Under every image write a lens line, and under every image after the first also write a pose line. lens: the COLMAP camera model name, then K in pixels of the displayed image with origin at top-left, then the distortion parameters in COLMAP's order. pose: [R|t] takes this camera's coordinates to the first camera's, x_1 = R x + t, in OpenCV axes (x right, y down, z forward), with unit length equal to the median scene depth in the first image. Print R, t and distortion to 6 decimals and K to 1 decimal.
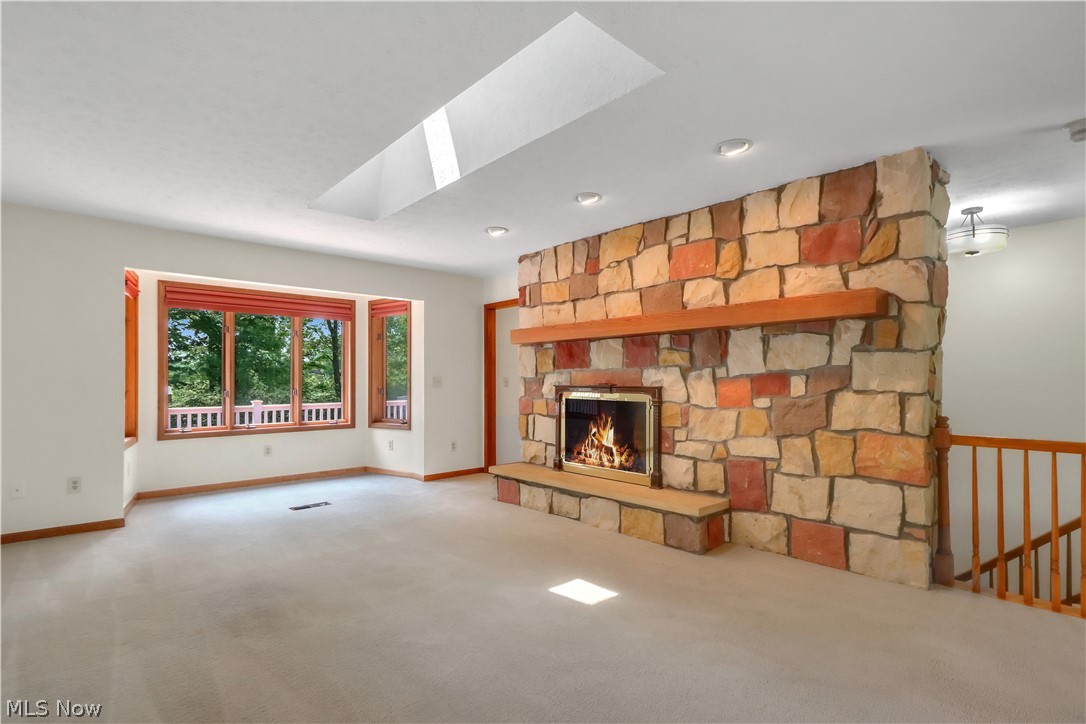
lens RADIAL K [[514.7, 0, 543.4], [0, 514.7, 382.3], [0, 0, 1]] dist [0.000357, 0.000059]
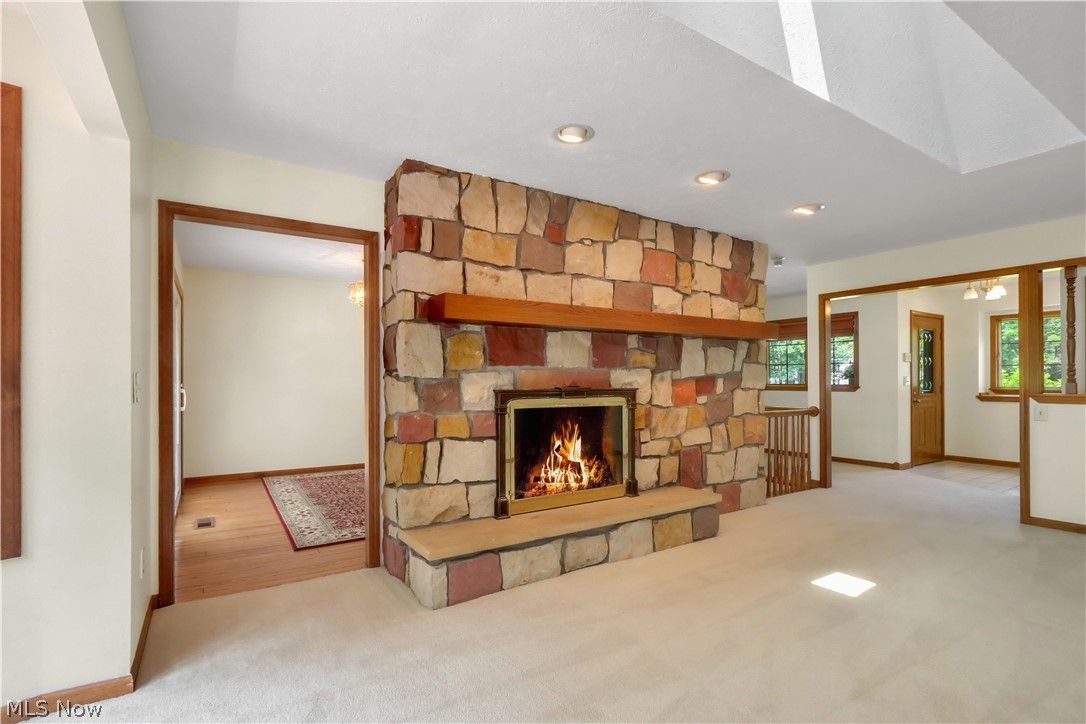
lens RADIAL K [[514.7, 0, 543.4], [0, 514.7, 382.3], [0, 0, 1]] dist [0.000357, 0.000059]
pose [[0.176500, -0.000281, 0.984301, -0.726764], [0.007157, 0.999974, -0.000998, -0.003167], [-0.984275, 0.007220, 0.176498, 0.972650]]
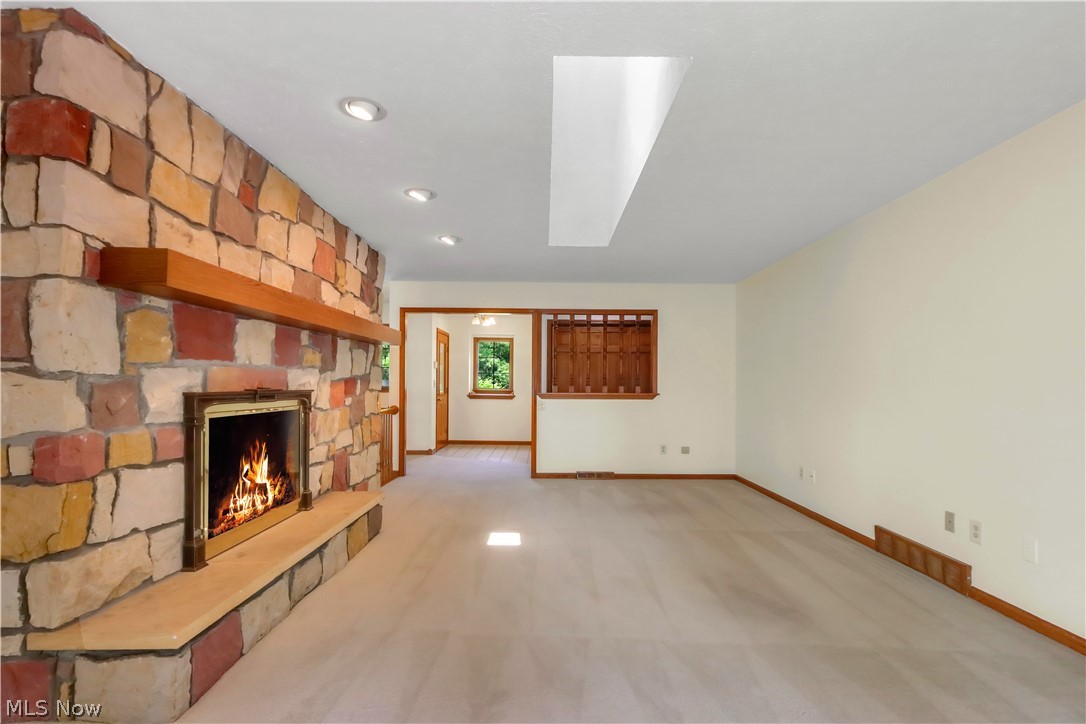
lens RADIAL K [[514.7, 0, 543.4], [0, 514.7, 382.3], [0, 0, 1]] dist [0.000357, 0.000059]
pose [[-0.728819, -0.001374, 0.684705, -0.637485], [-0.003148, 0.999994, -0.001345, -0.004527], [-0.684699, -0.003136, -0.728819, 1.326199]]
